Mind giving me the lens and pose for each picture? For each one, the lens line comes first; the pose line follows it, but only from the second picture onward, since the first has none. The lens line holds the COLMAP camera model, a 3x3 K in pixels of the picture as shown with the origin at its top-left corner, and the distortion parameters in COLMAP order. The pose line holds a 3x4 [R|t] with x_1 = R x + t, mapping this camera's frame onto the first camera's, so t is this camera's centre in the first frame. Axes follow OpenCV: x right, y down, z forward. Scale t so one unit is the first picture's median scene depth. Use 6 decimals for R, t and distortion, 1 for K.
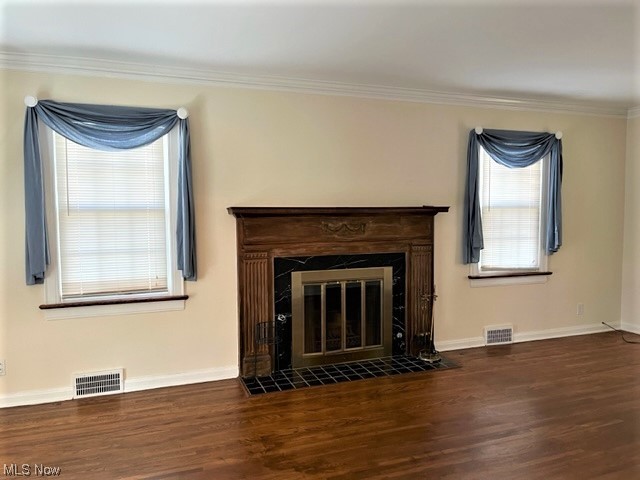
lens RADIAL K [[486.1, 0, 321.5], [0, 486.1, 244.6], [0, 0, 1]] dist [0.067560, -0.091265]
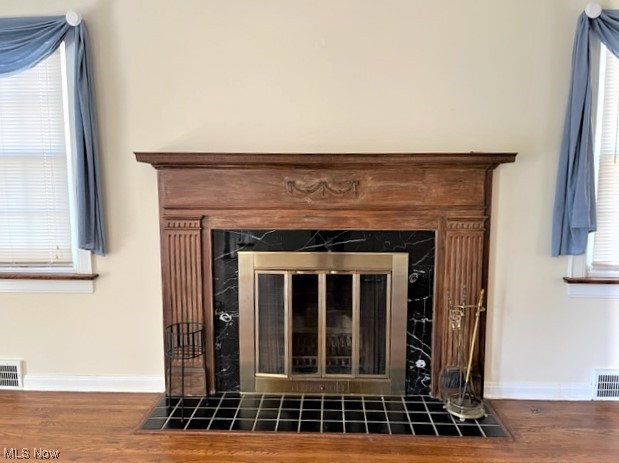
lens RADIAL K [[494.0, 0, 309.5], [0, 494.0, 231.5], [0, 0, 1]] dist [0.066451, -0.092622]
pose [[0.921892, 0.054430, -0.383604, 0.264818], [-0.033818, 0.997609, 0.060279, -0.014459], [0.385967, -0.042598, 0.921528, 0.375976]]
